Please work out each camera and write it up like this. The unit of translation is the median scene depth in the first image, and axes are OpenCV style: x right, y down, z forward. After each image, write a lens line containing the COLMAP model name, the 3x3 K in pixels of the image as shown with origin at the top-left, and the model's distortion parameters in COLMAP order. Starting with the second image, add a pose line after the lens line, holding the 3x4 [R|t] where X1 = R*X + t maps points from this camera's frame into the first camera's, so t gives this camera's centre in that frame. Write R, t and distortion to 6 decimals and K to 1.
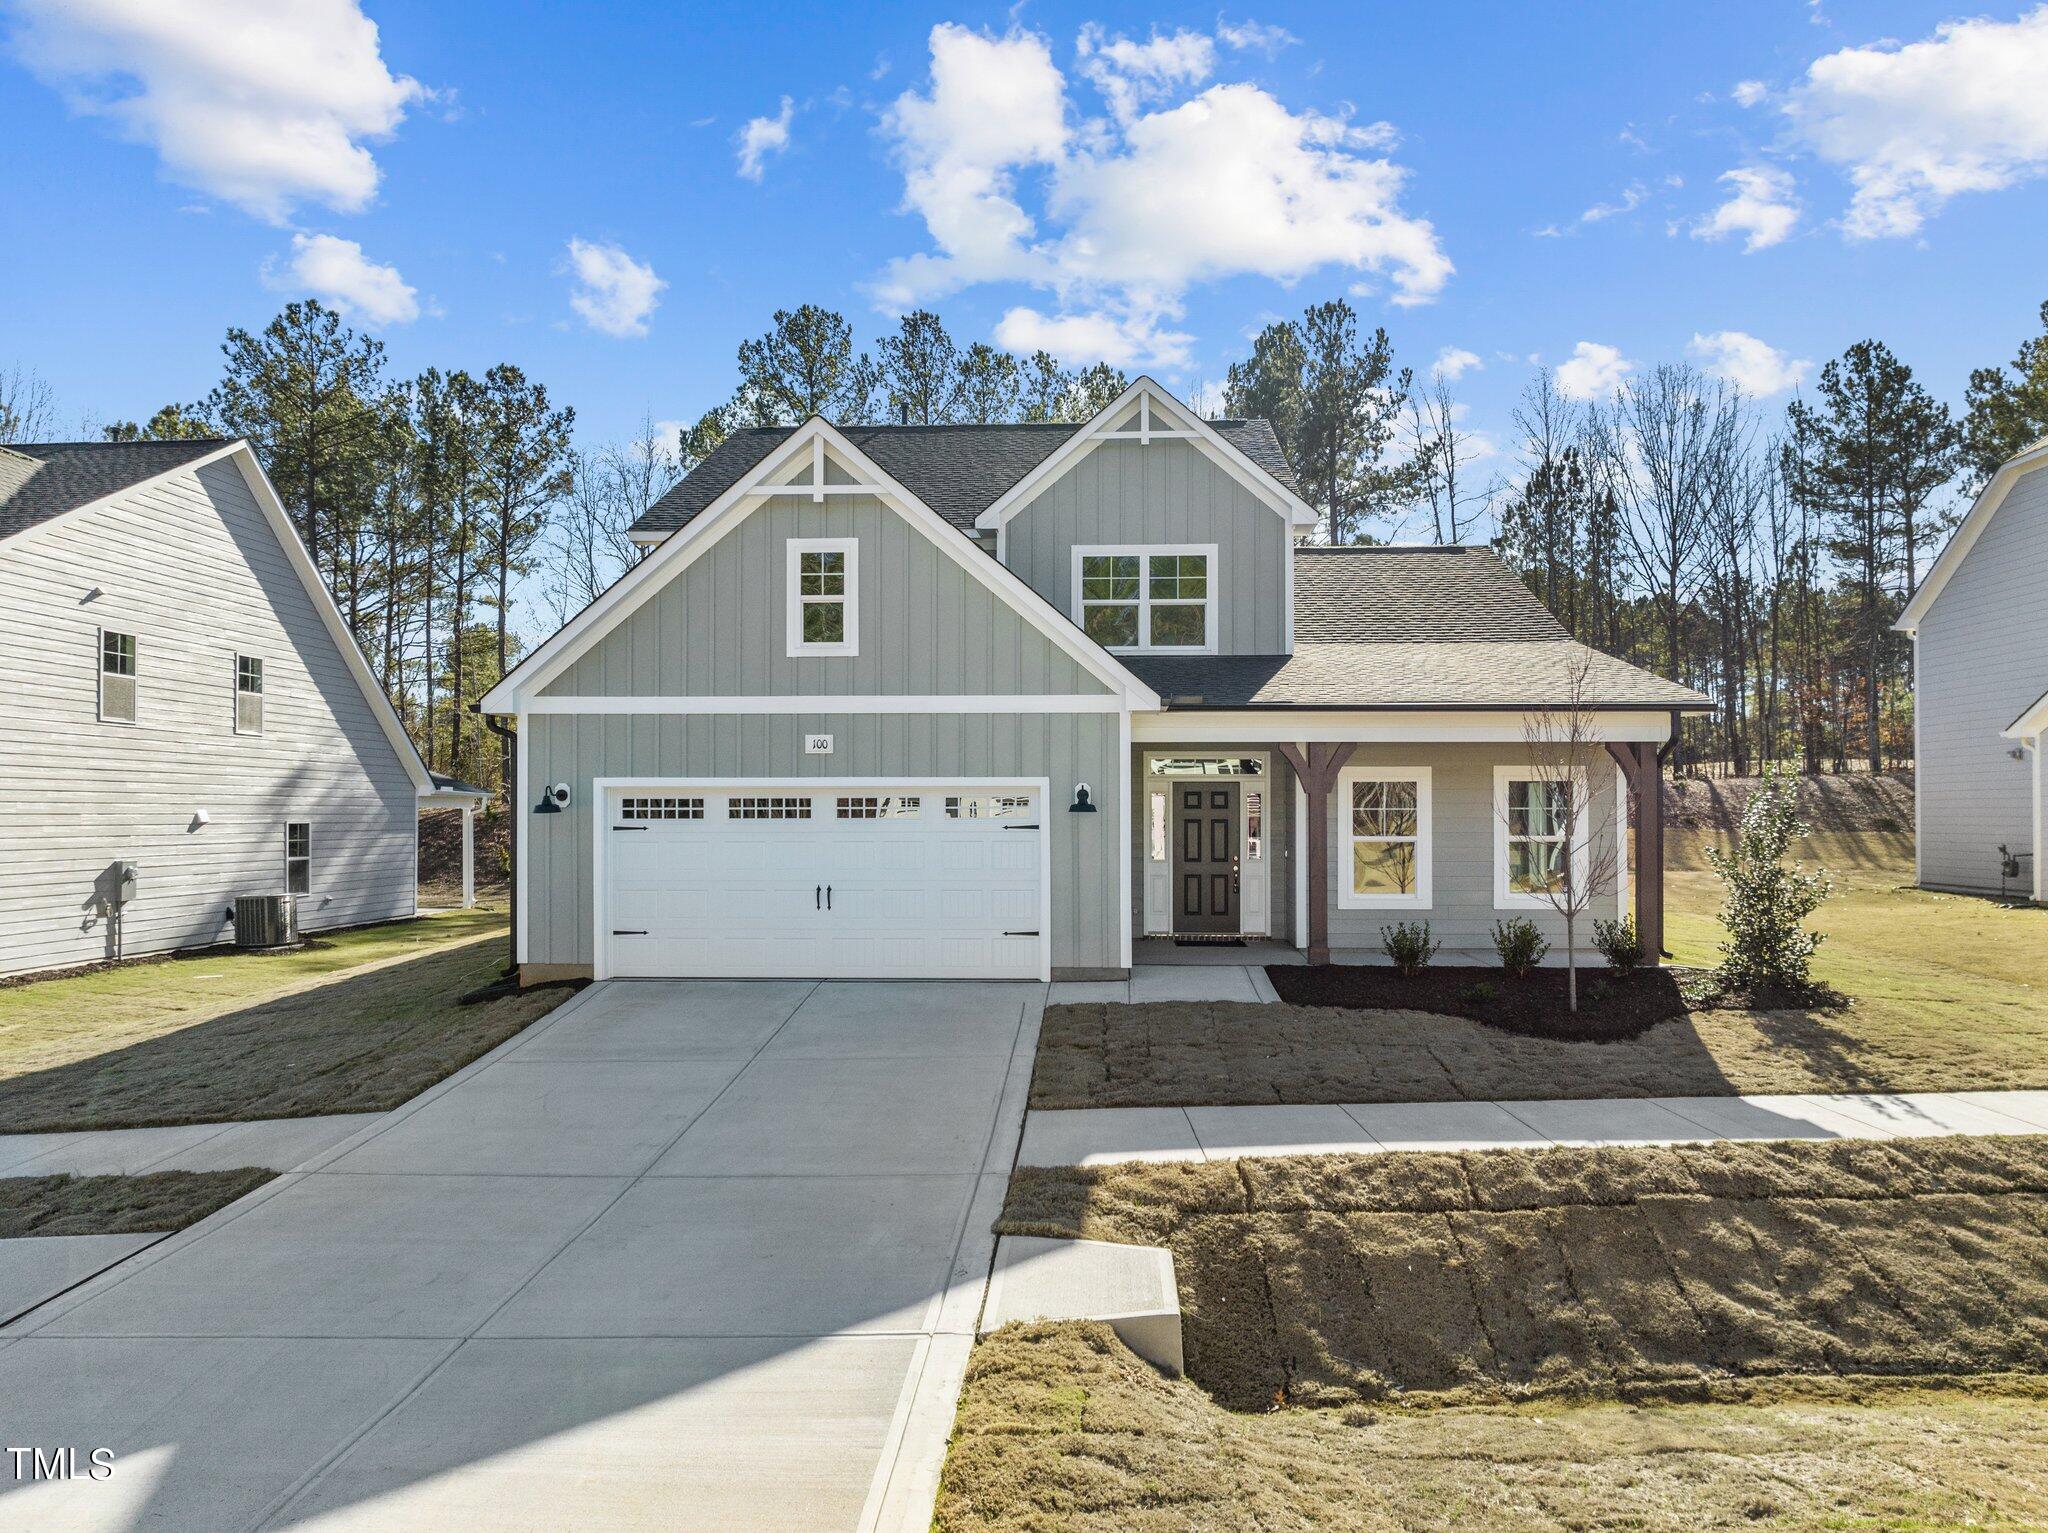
lens RADIAL K [[1447.8, 0, 1022.3], [0, 1447.8, 784.5], [0, 0, 1]] dist [-0.042221, 0.005774]
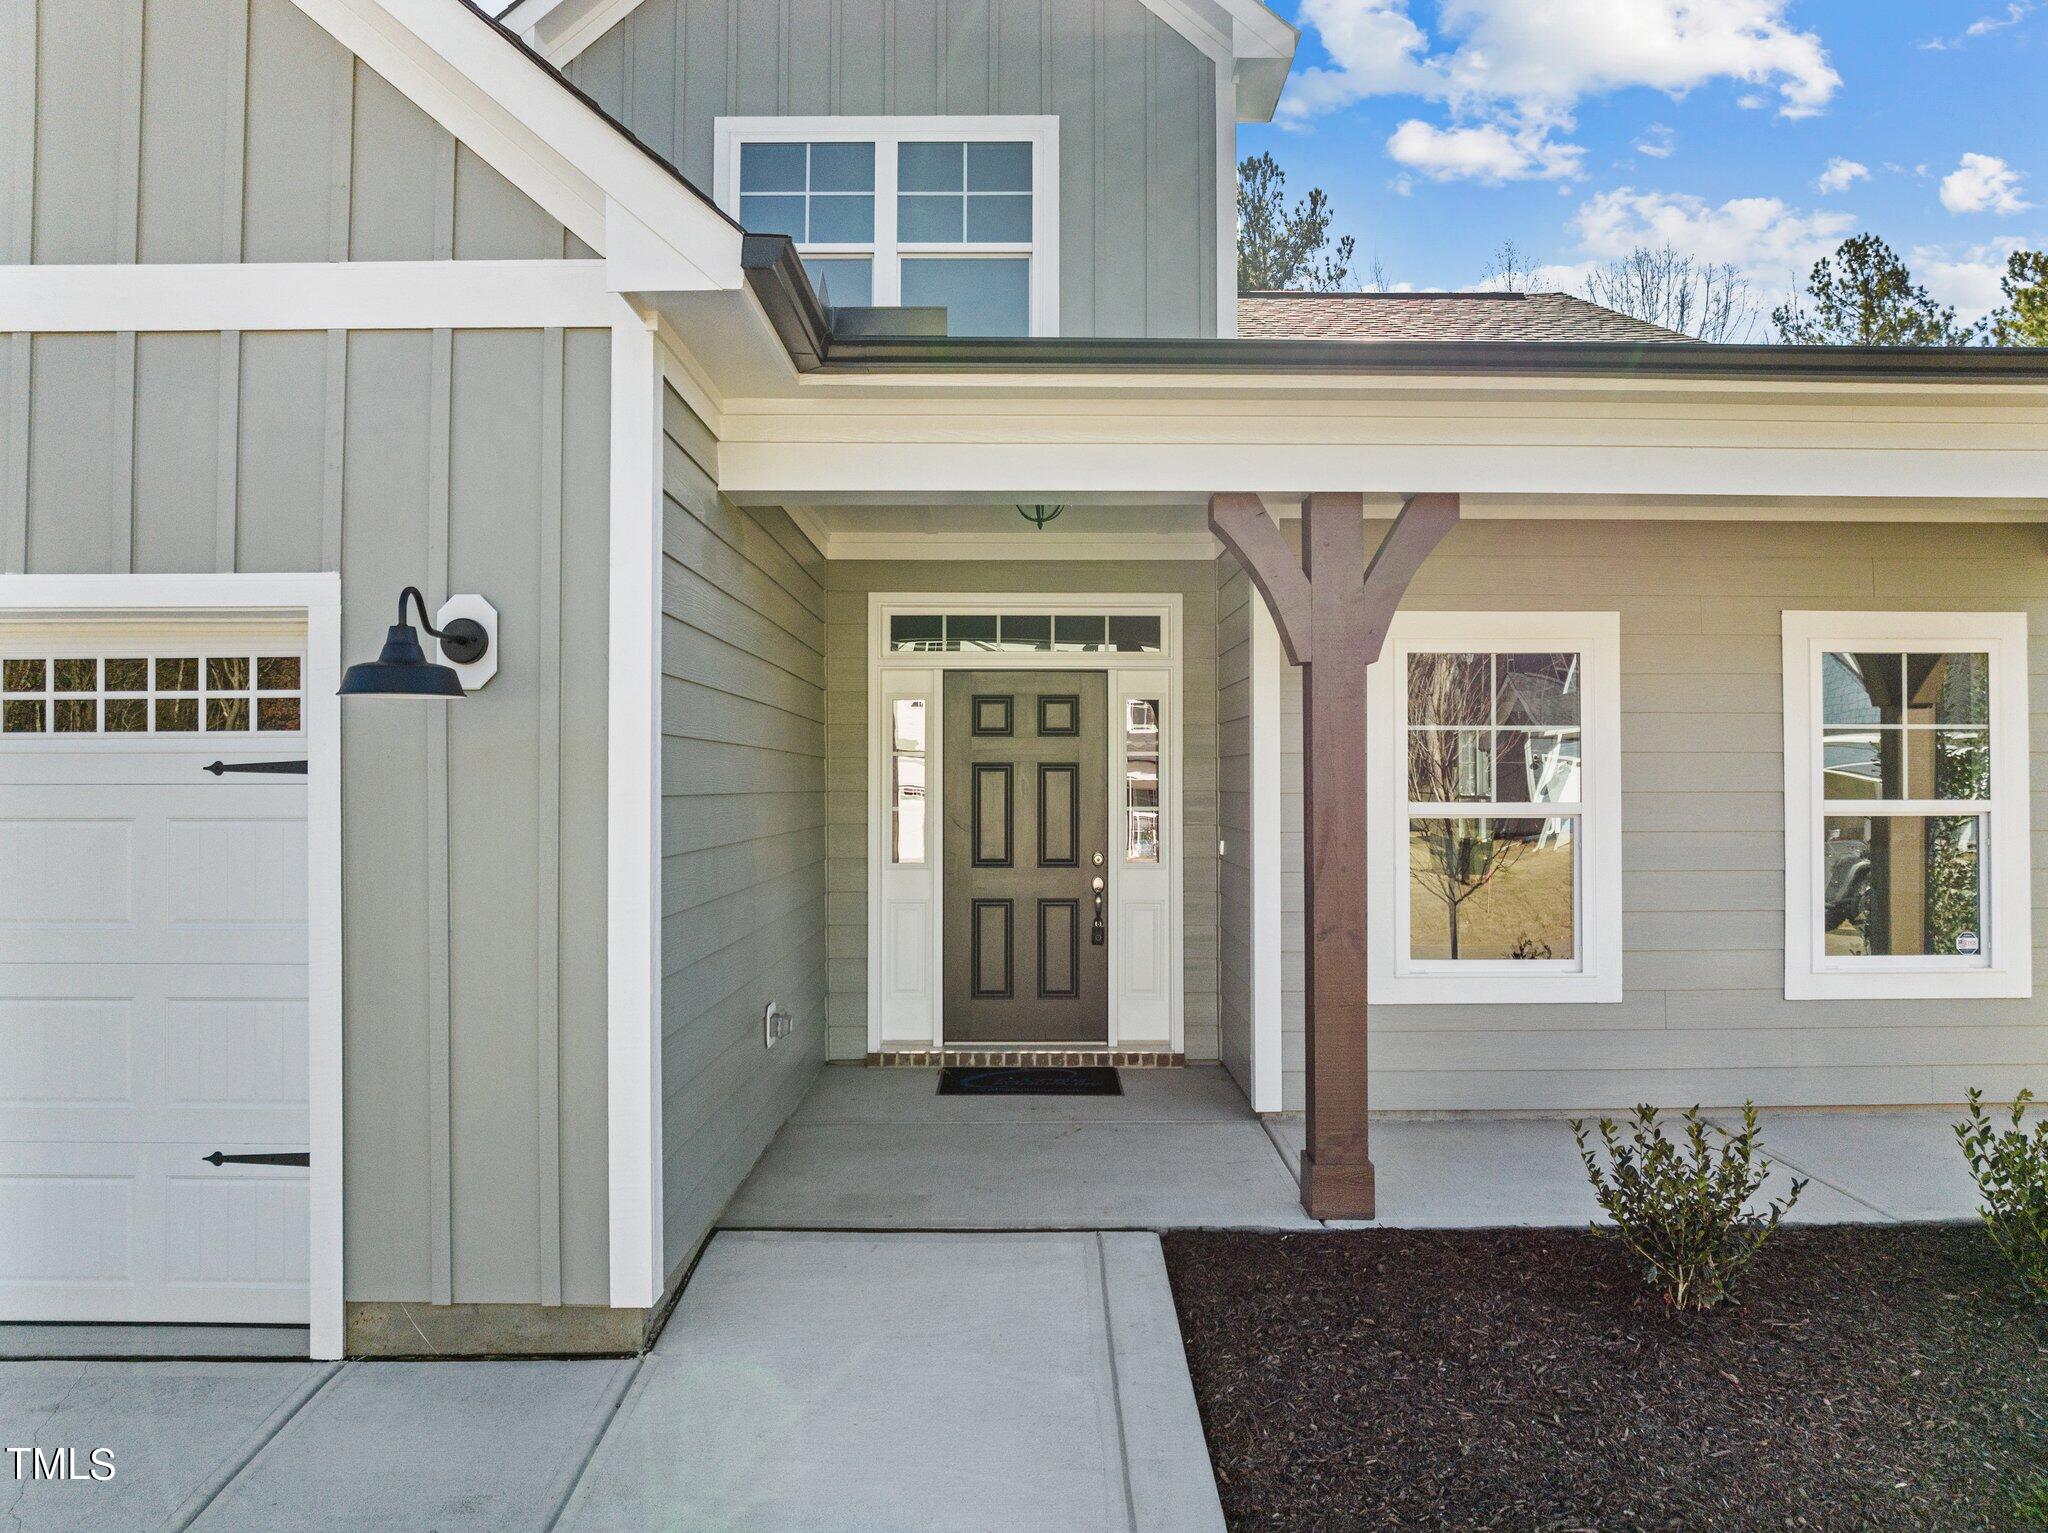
lens RADIAL K [[1442.4, 0, 1024.0], [0, 1442.4, 766.5], [0, 0, 1]] dist [-0.054323, -0.000274]
pose [[0.998149, -0.000795, 0.060813, 0.121427], [0.000391, 0.999978, 0.006652, 0.026824], [-0.060817, -0.006616, 0.998127, 0.709564]]
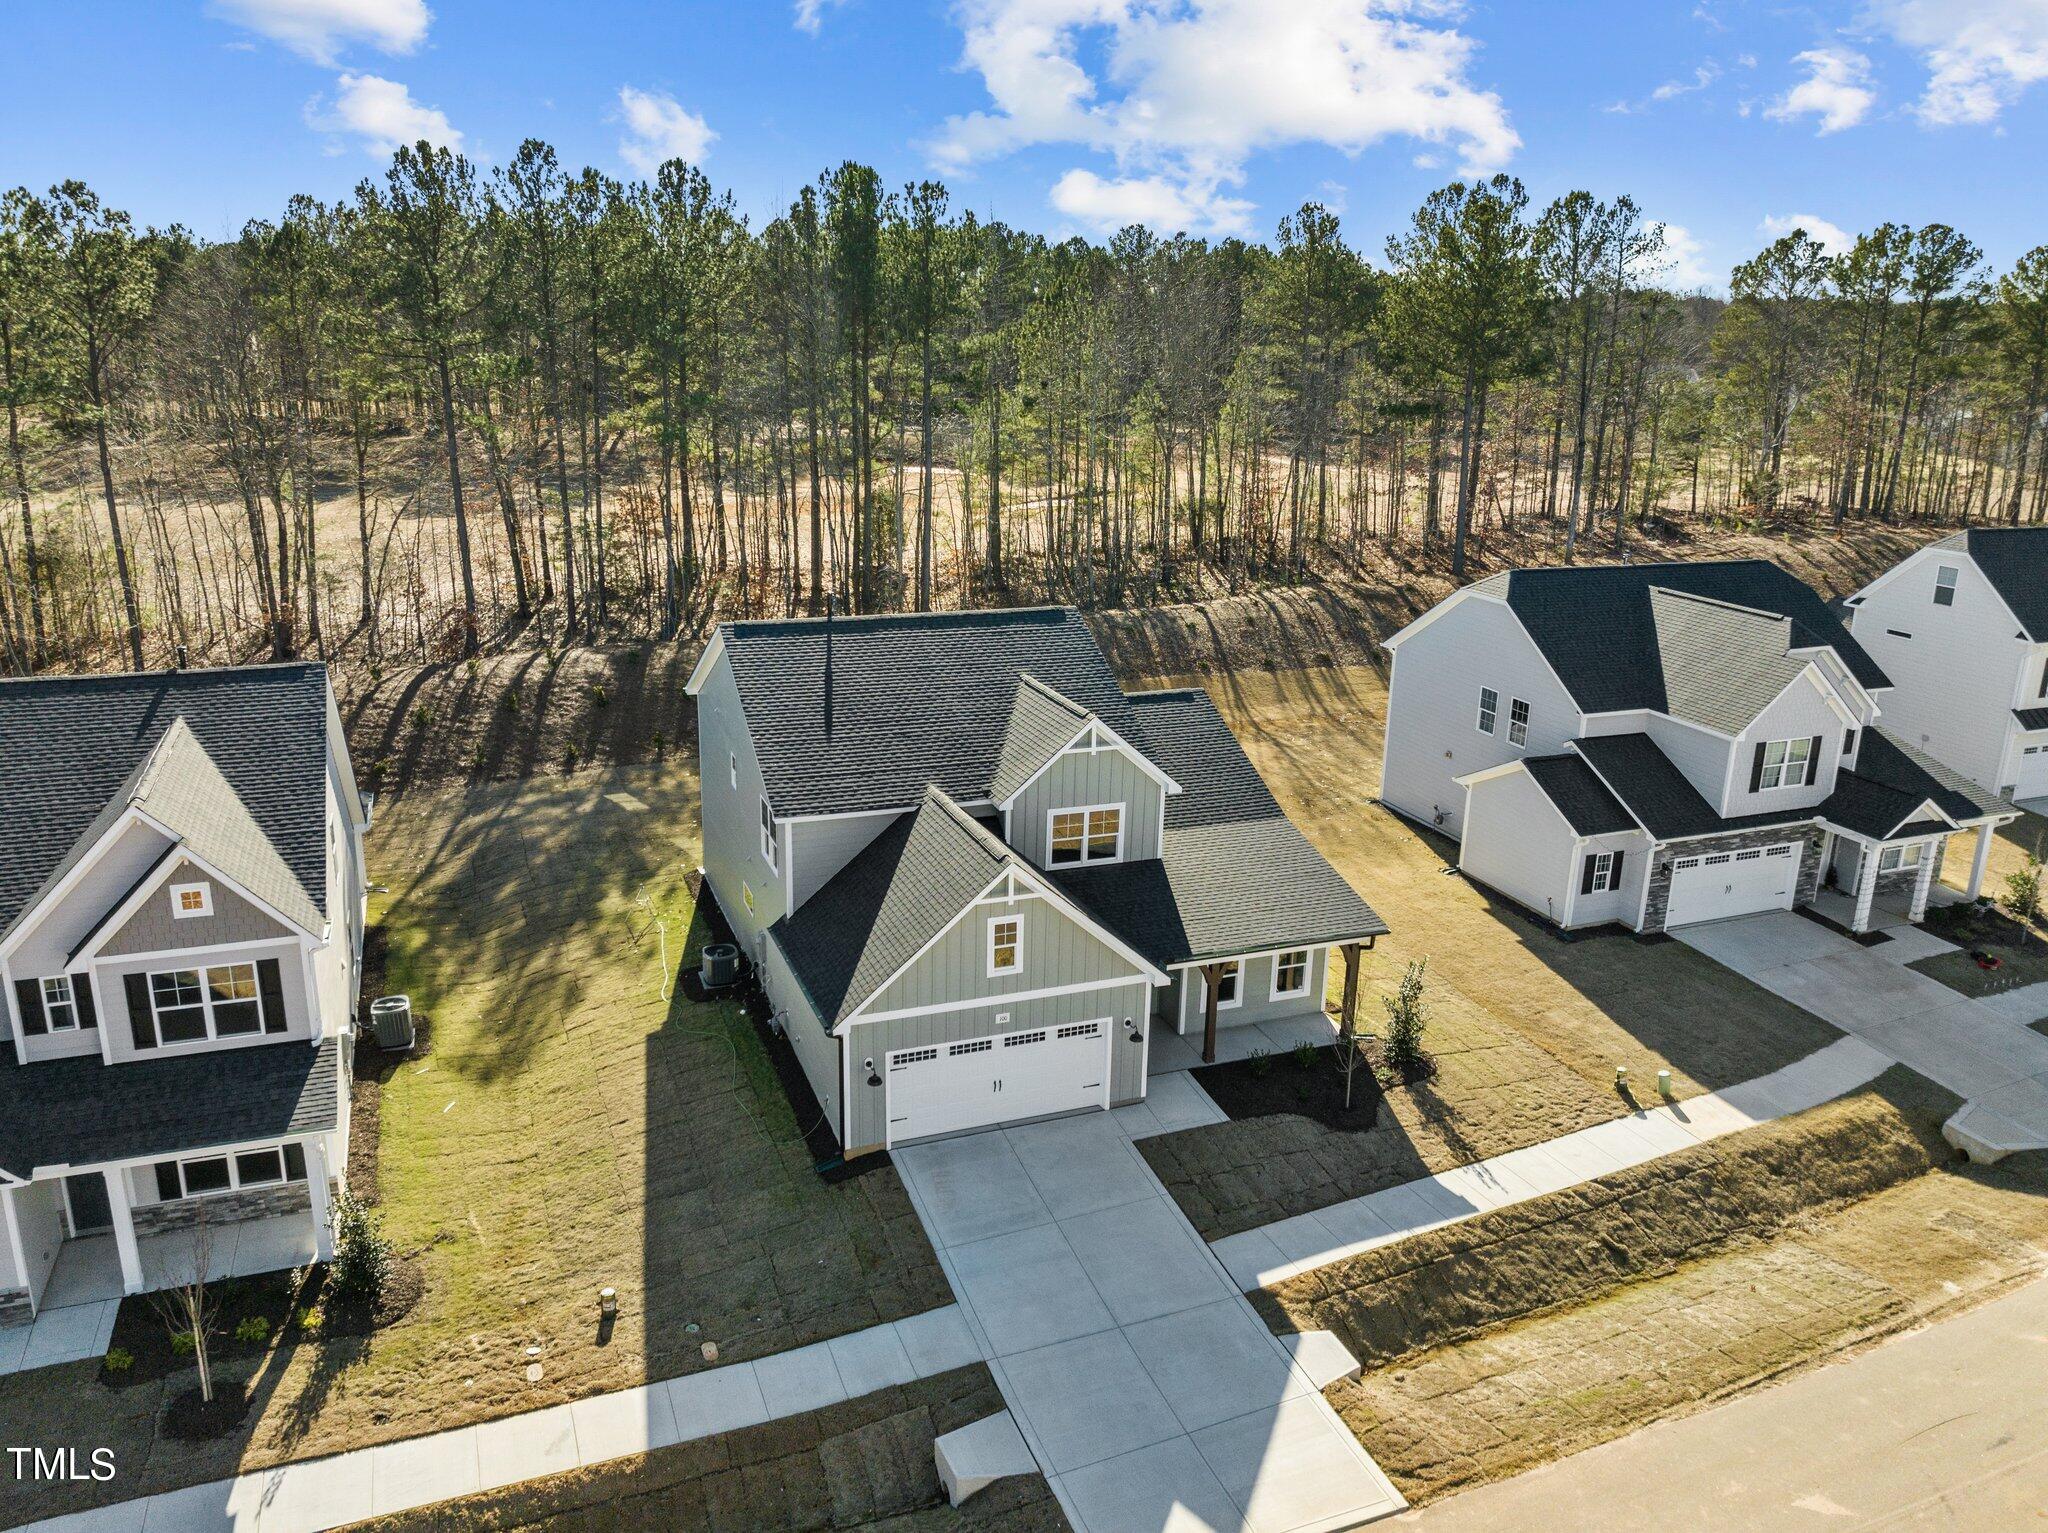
lens RADIAL K [[1485.7, 0, 1016.9], [0, 1485.7, 738.7], [0, 0, 1]] dist [-0.035719, -0.006741]
pose [[0.909867, -0.090893, 0.404821, -0.850748], [-0.029715, 0.958927, 0.282091, -0.899762], [-0.413834, -0.268694, 0.869796, -0.580638]]
